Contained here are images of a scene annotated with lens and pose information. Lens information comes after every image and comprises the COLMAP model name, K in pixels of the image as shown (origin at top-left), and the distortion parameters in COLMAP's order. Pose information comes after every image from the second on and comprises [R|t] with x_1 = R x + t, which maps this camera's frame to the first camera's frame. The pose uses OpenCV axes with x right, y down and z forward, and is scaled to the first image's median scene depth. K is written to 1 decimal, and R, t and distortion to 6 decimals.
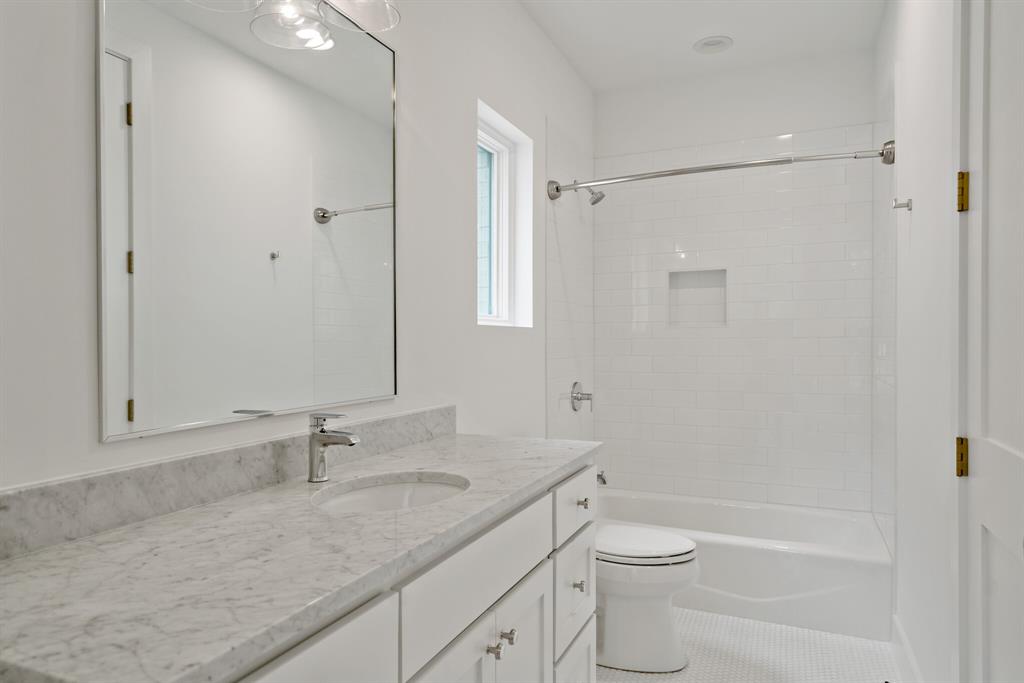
lens RADIAL K [[596.9, 0, 512.0], [0, 596.9, 341.5], [0, 0, 1]] dist [0.000840, 0.000387]
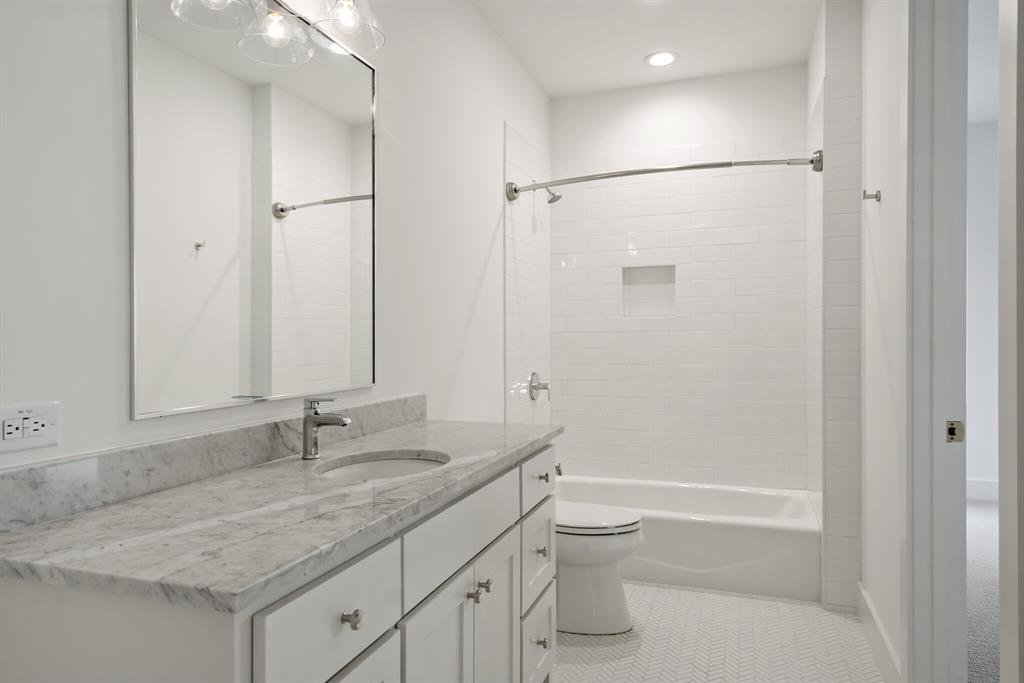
lens RADIAL K [[654.1, 0, 512.0], [0, 654.1, 341.5], [0, 0, 1]] dist [0.001669, 0.000072]
pose [[0.995791, -0.004125, 0.091559, -0.059620], [0.003883, 0.999988, 0.002817, 0.012696], [-0.091570, -0.002449, 0.995796, -0.238246]]
